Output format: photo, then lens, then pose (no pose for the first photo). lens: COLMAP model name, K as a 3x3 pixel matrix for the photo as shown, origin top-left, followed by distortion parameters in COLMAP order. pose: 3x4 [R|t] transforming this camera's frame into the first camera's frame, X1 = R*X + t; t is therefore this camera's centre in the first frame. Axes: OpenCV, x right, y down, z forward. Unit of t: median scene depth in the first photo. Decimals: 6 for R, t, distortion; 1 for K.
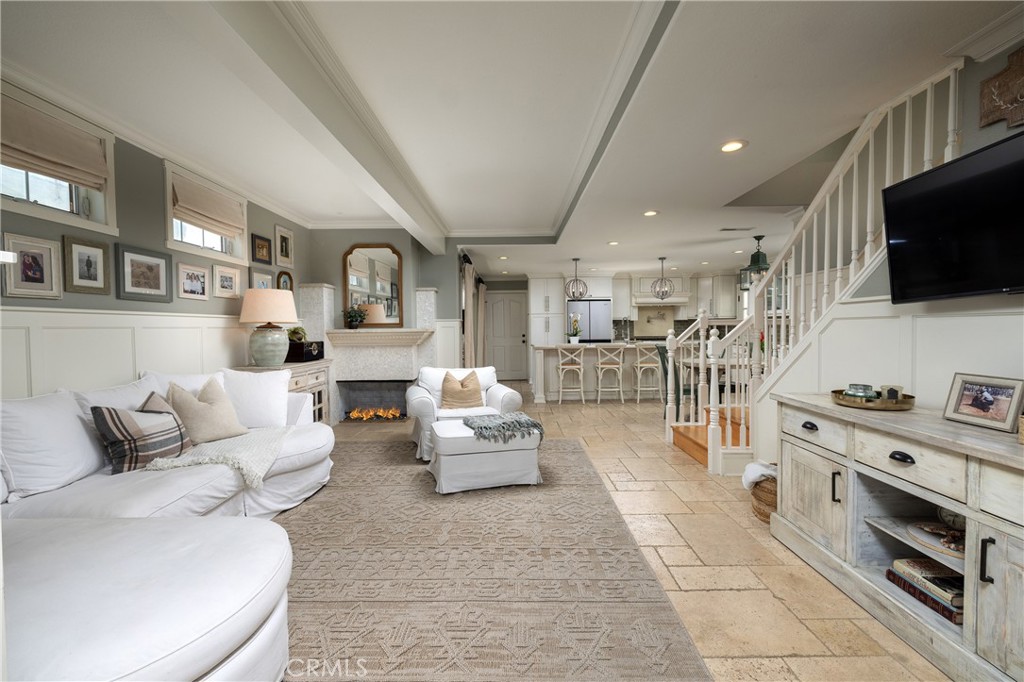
lens RADIAL K [[422.9, 0, 497.2], [0, 422.9, 337.1], [0, 0, 1]] dist [-0.005509, 0.000868]
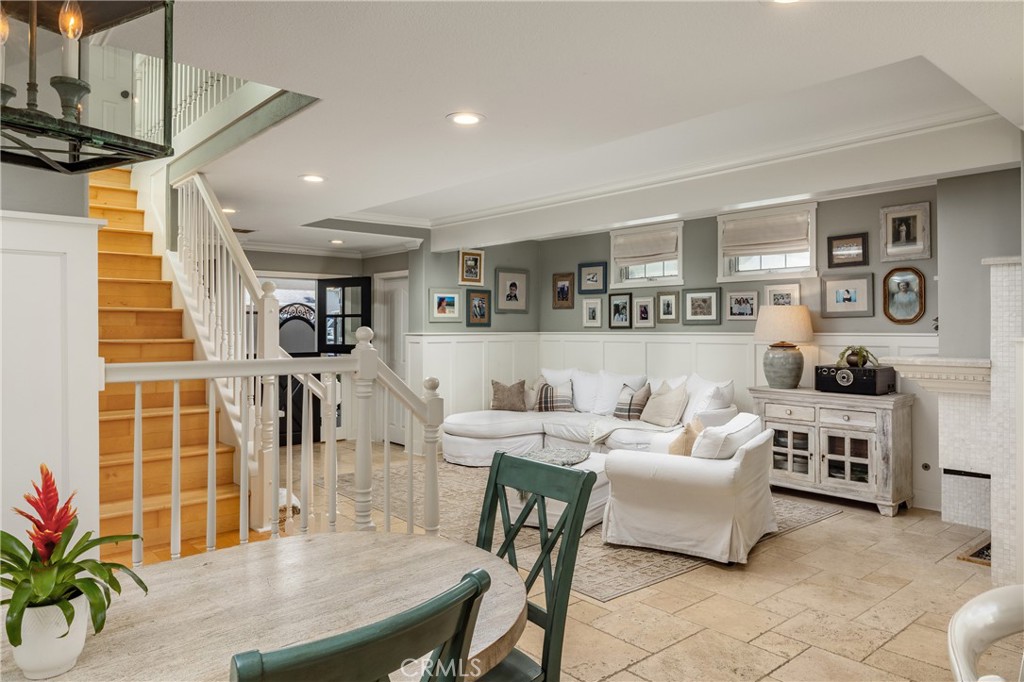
lens RADIAL K [[672.3, 0, 512.7], [0, 672.3, 326.6], [0, 0, 1]] dist [-0.031239, -0.001076]
pose [[-0.726929, 0.002796, -0.686707, 1.137141], [-0.011638, 0.999798, 0.016390, -0.105241], [0.686614, 0.019906, -0.726749, 2.134858]]
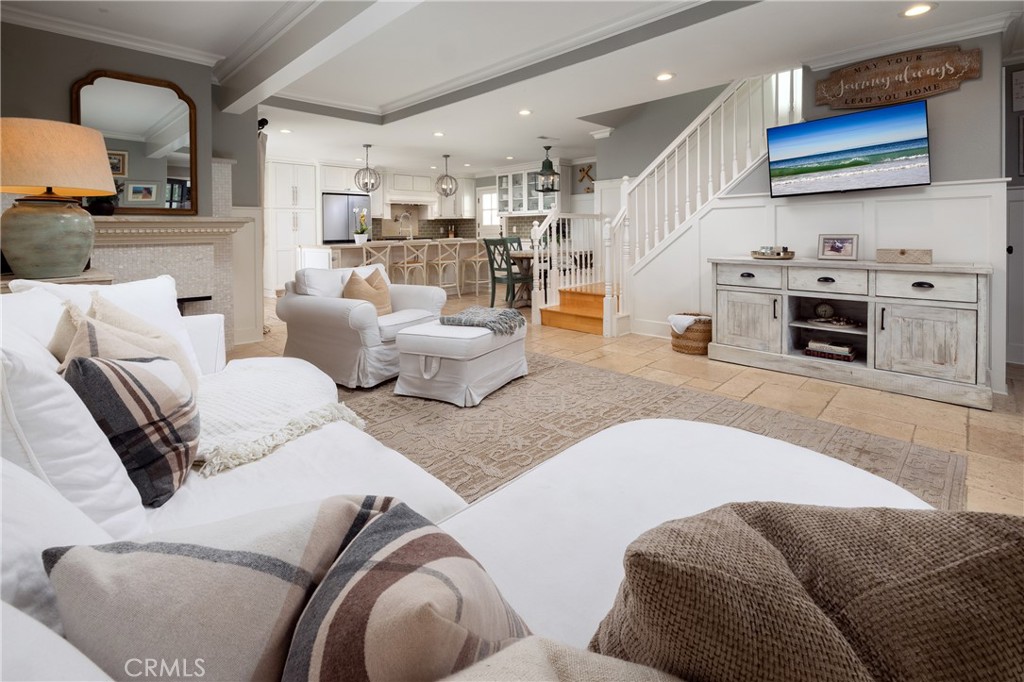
lens RADIAL K [[473.1, 0, 493.1], [0, 473.1, 235.5], [0, 0, 1]] dist [-0.001030, 0.000901]
pose [[0.698736, -0.003527, 0.715371, -0.744634], [0.020188, 0.999687, -0.014790, 0.048186], [-0.715095, 0.024776, 0.698588, 0.300877]]
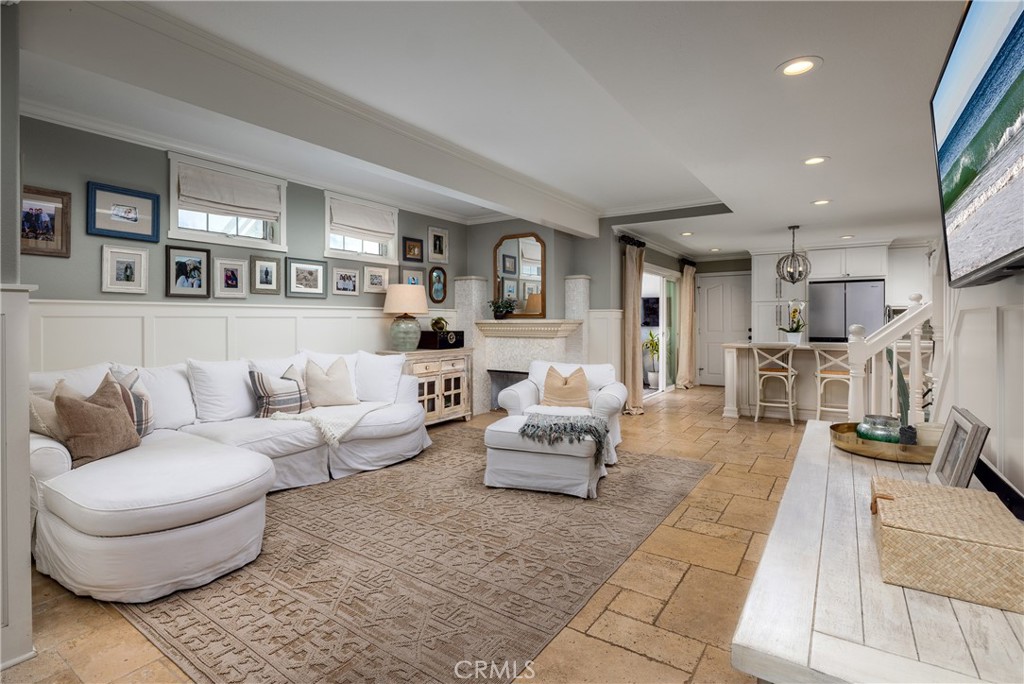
lens RADIAL K [[481.6, 0, 489.7], [0, 481.6, 317.3], [0, 0, 1]] dist [-0.013316, 0.000413]
pose [[0.830703, 0.006564, -0.556677, 0.492062], [-0.019728, 0.999650, -0.017652, -0.006903], [0.556366, 0.025646, 0.830542, 0.050117]]
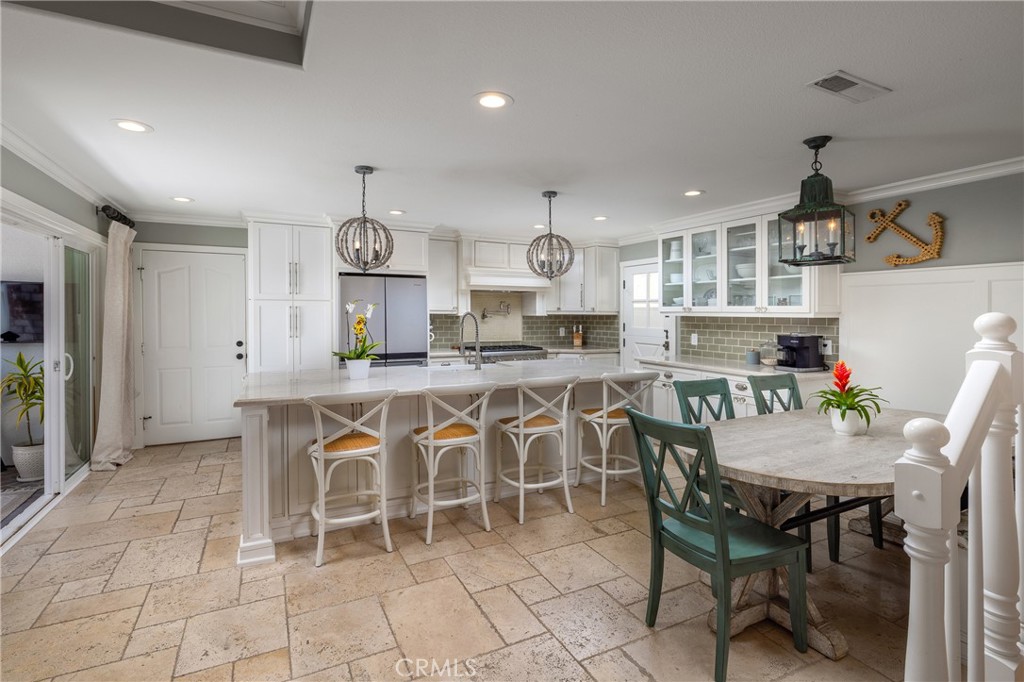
lens RADIAL K [[473.1, 0, 513.1], [0, 473.1, 317.7], [0, 0, 1]] dist [-0.001030, 0.000901]
pose [[0.865071, 0.005504, 0.501620, 0.193337], [-0.000365, 0.999946, -0.010342, -0.088726], [-0.501650, 0.008763, 0.865026, 1.241428]]
